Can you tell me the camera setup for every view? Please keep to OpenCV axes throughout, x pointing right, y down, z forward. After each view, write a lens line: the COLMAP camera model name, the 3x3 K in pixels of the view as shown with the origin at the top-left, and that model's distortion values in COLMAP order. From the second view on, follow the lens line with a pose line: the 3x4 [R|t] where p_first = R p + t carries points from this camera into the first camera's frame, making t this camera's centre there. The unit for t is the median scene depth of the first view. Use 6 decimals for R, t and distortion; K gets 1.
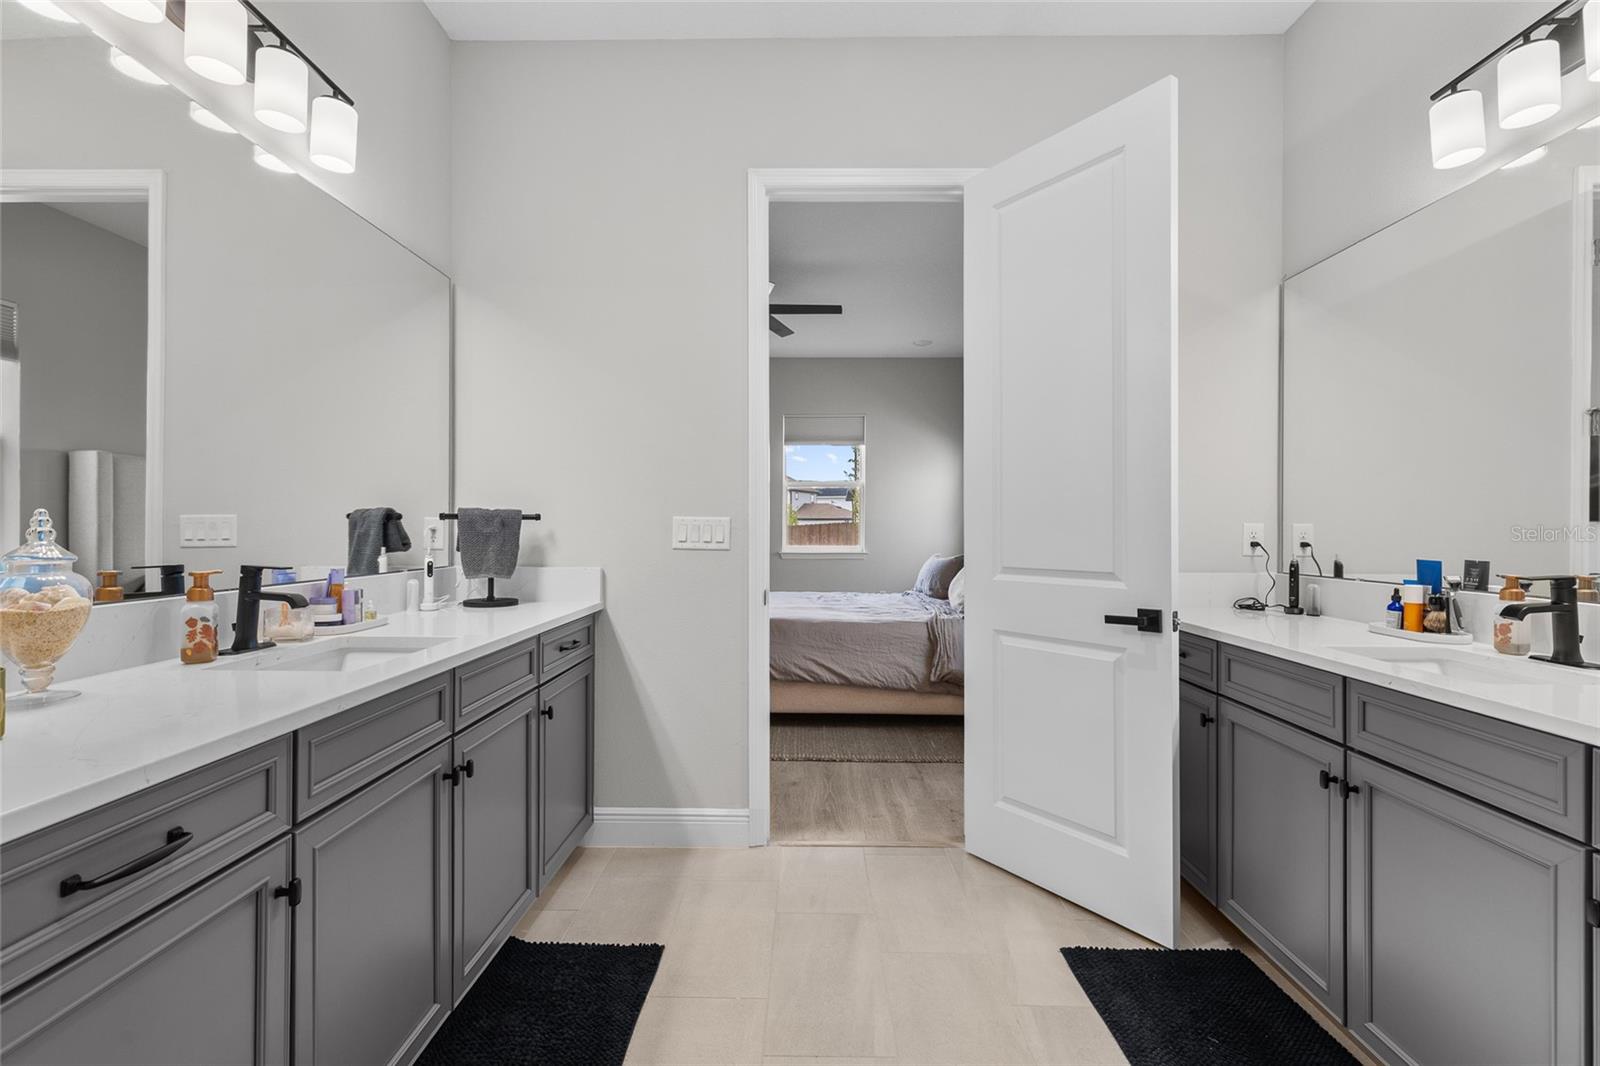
lens RADIAL K [[726.9, 0, 800.0], [0, 726.9, 533.0], [0, 0, 1]] dist [0.016941, -0.000918]
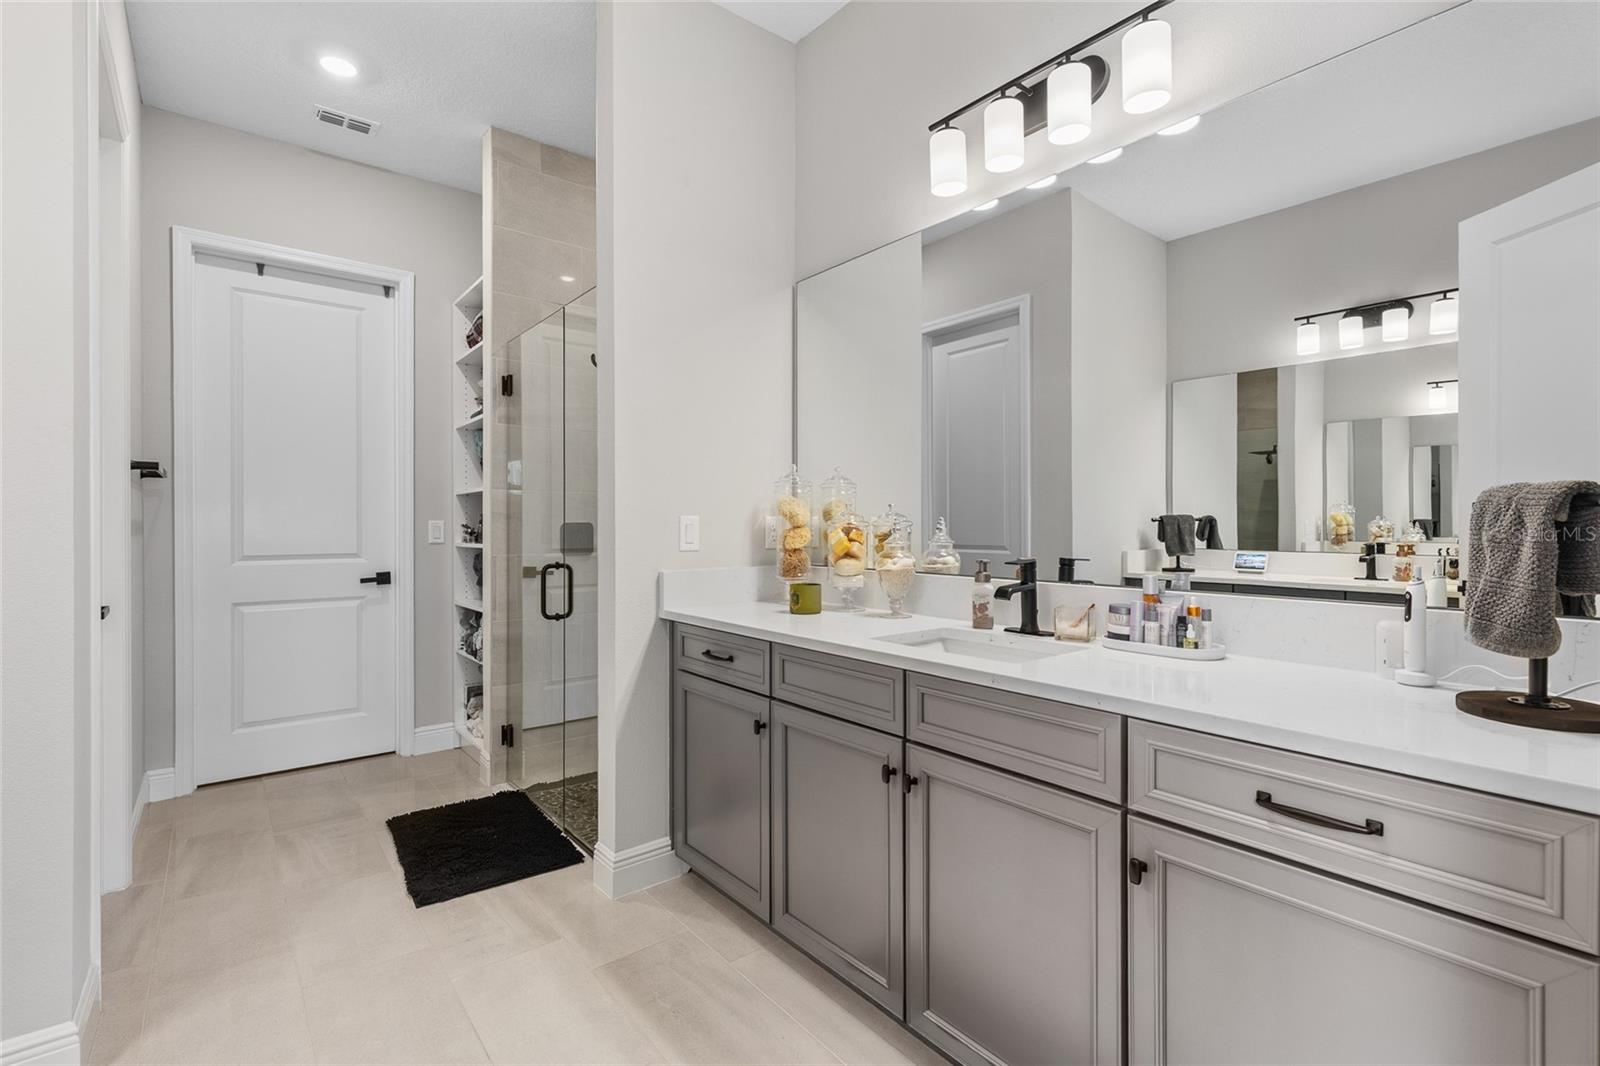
lens RADIAL K [[716.6, 0, 825.8], [0, 716.6, 538.9], [0, 0, 1]] dist [0.022804, -0.000400]
pose [[0.741433, -0.015669, 0.670844, 0.013583], [0.004135, 0.999815, 0.018783, 0.000068], [-0.671014, -0.011152, 0.741361, 0.346518]]
